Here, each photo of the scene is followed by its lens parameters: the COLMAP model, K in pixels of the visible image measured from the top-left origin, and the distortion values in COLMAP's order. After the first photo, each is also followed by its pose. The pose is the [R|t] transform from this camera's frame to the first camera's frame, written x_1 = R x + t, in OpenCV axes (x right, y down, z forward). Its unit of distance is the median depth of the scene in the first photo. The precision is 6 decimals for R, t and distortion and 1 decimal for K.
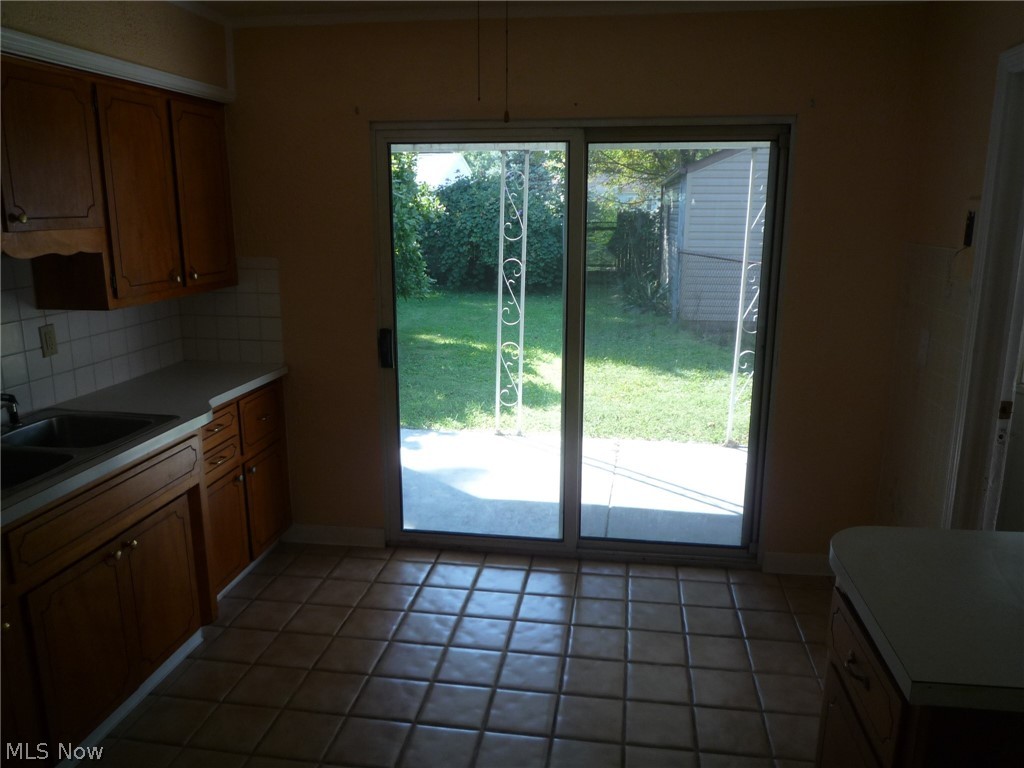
lens RADIAL K [[772.3, 0, 512.0], [0, 772.3, 384.0], [0, 0, 1]] dist [-0.007081, -0.001258]
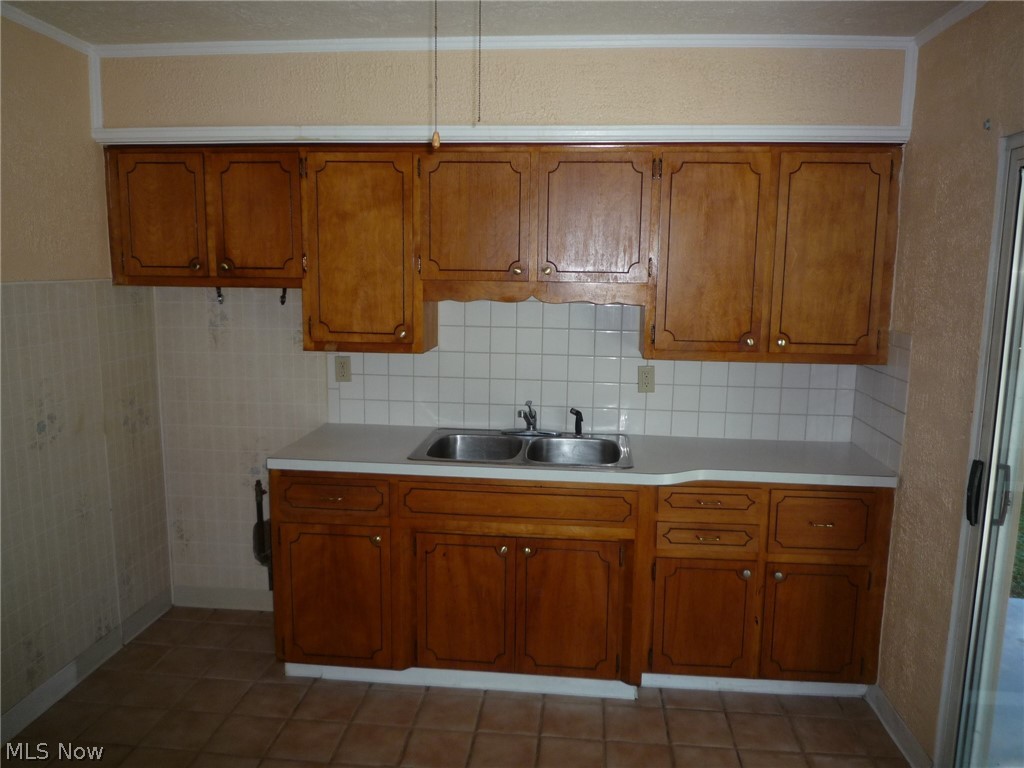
lens RADIAL K [[772.3, 0, 512.0], [0, 772.3, 384.0], [0, 0, 1]] dist [-0.007081, -0.001258]
pose [[0.058379, 0.153521, -0.986419, 0.505846], [-0.238429, 0.961653, 0.135556, -0.152375], [0.969404, 0.227277, 0.092745, 0.675113]]
